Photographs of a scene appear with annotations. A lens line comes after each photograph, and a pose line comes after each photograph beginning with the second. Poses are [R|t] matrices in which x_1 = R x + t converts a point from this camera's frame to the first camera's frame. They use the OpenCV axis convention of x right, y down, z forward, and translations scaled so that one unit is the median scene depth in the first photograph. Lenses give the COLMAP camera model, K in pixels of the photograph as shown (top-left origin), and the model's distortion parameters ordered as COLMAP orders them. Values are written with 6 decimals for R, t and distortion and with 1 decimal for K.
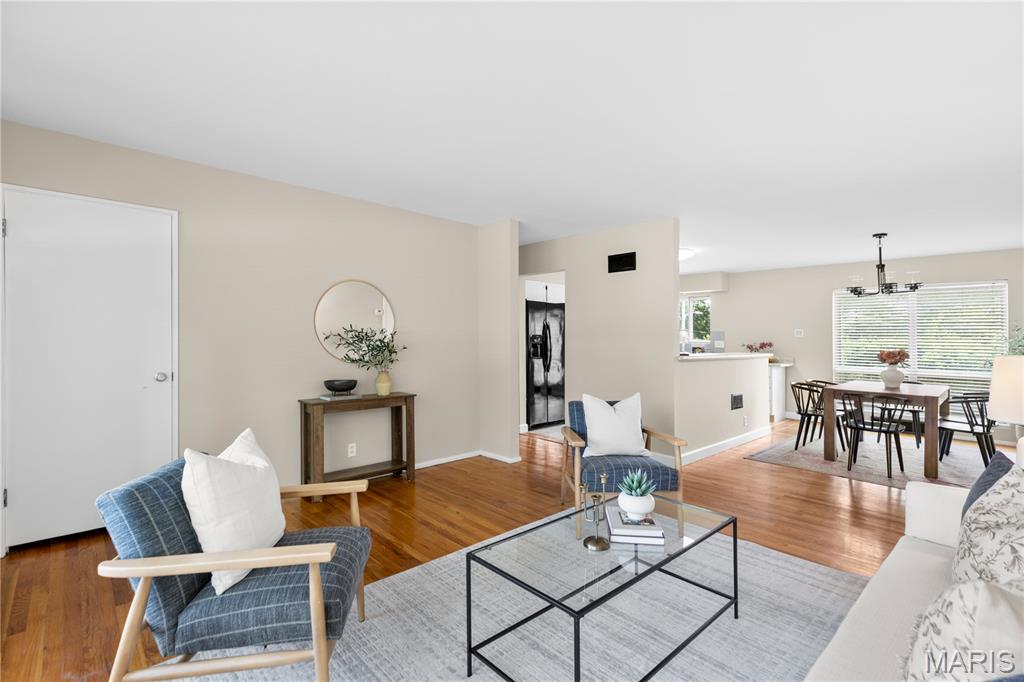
lens RADIAL K [[466.8, 0, 524.1], [0, 466.8, 320.1], [0, 0, 1]] dist [0.000072, -0.000381]
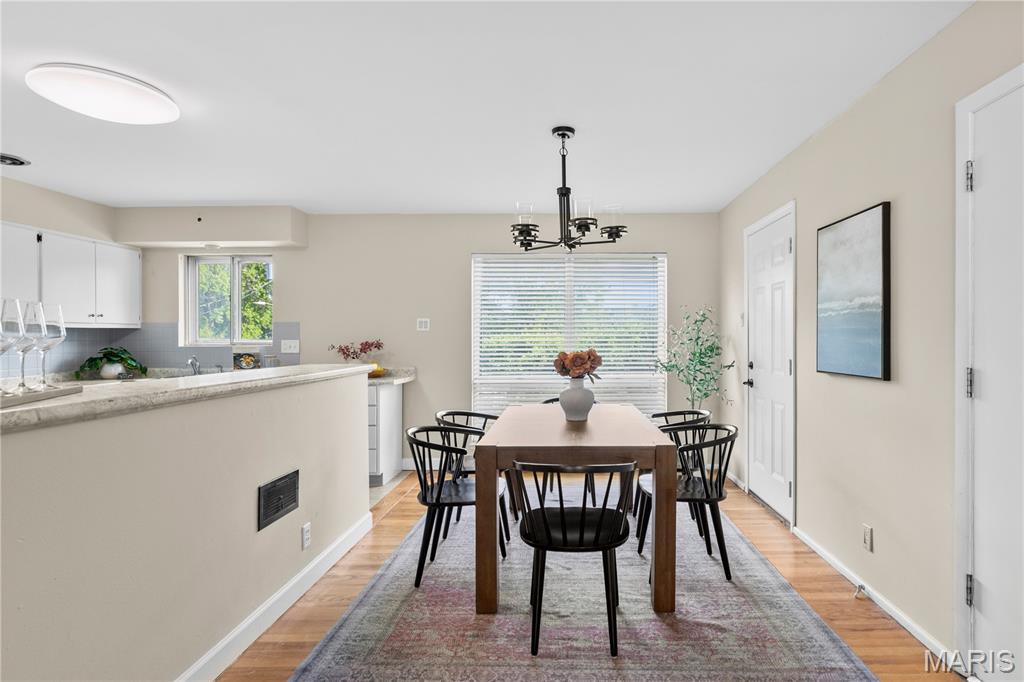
lens RADIAL K [[527.7, 0, 564.4], [0, 527.7, 334.3], [0, 0, 1]] dist [0.001627, -0.002339]
pose [[0.700444, -0.014148, 0.713567, 0.327399], [-0.010455, 0.999493, 0.030079, 0.025609], [-0.713631, -0.028529, 0.699941, 0.558472]]
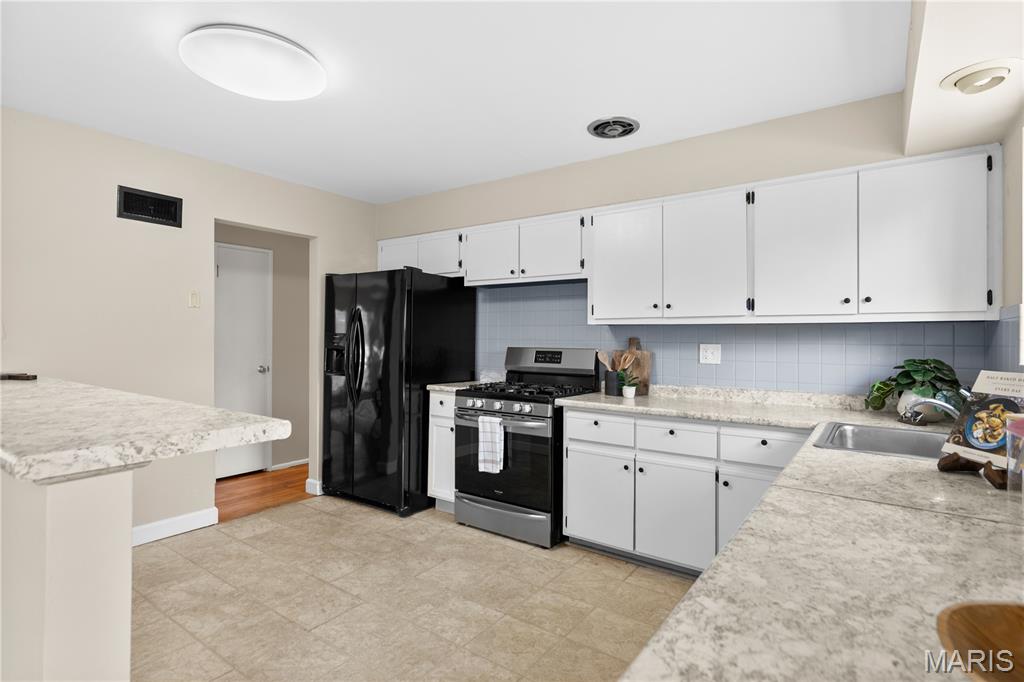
lens RADIAL K [[511.5, 0, 515.1], [0, 511.5, 335.9], [0, 0, 1]] dist [0.005165, 0.000290]
pose [[0.179422, -0.014734, -0.983662, 0.809667], [0.034148, 0.999379, -0.008741, 0.054540], [0.983179, -0.032022, 0.179814, 1.307183]]
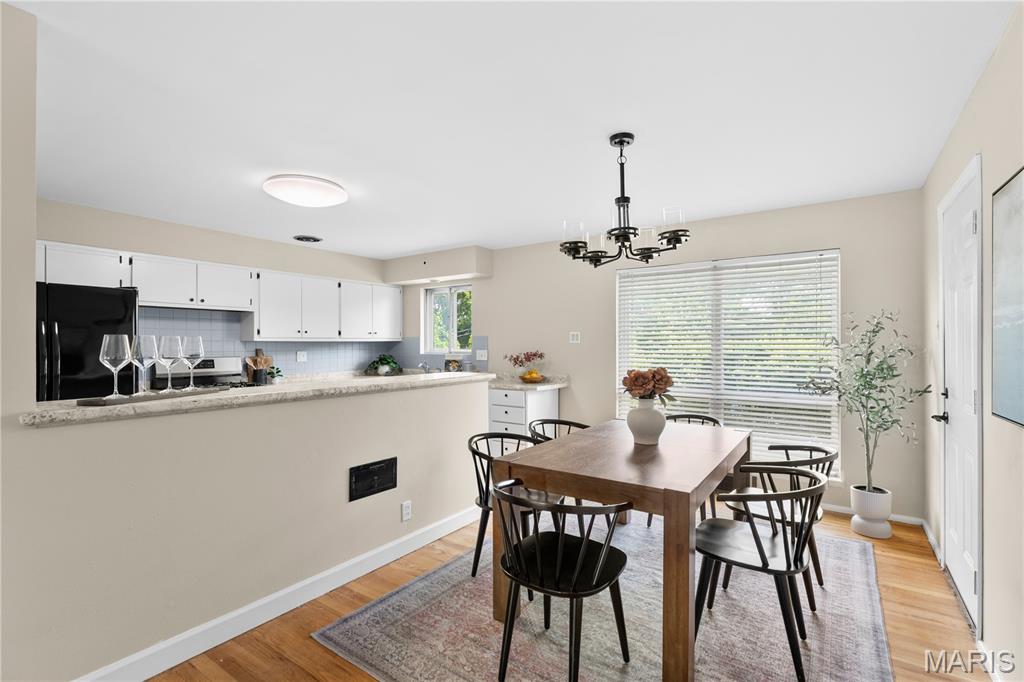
lens RADIAL K [[466.8, 0, 519.4], [0, 466.8, 338.4], [0, 0, 1]] dist [0.000072, -0.000381]
pose [[0.980206, -0.017635, 0.197194, 0.532655], [0.012465, 0.999546, 0.027428, 0.014623], [-0.197588, -0.024427, 0.979981, 0.510798]]
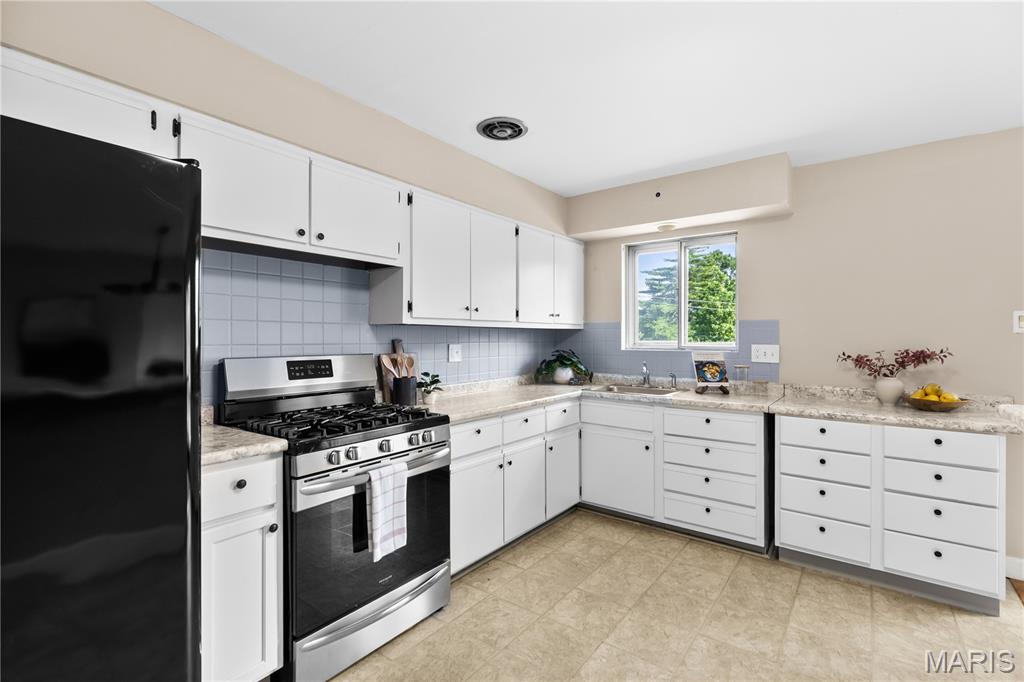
lens RADIAL K [[466.8, 0, 523.1], [0, 466.8, 333.0], [0, 0, 1]] dist [0.000072, -0.000381]
pose [[0.986715, -0.010209, 0.162137, 0.247338], [0.005351, 0.999525, 0.030367, 0.033785], [-0.162370, -0.029096, 0.986301, 1.022018]]
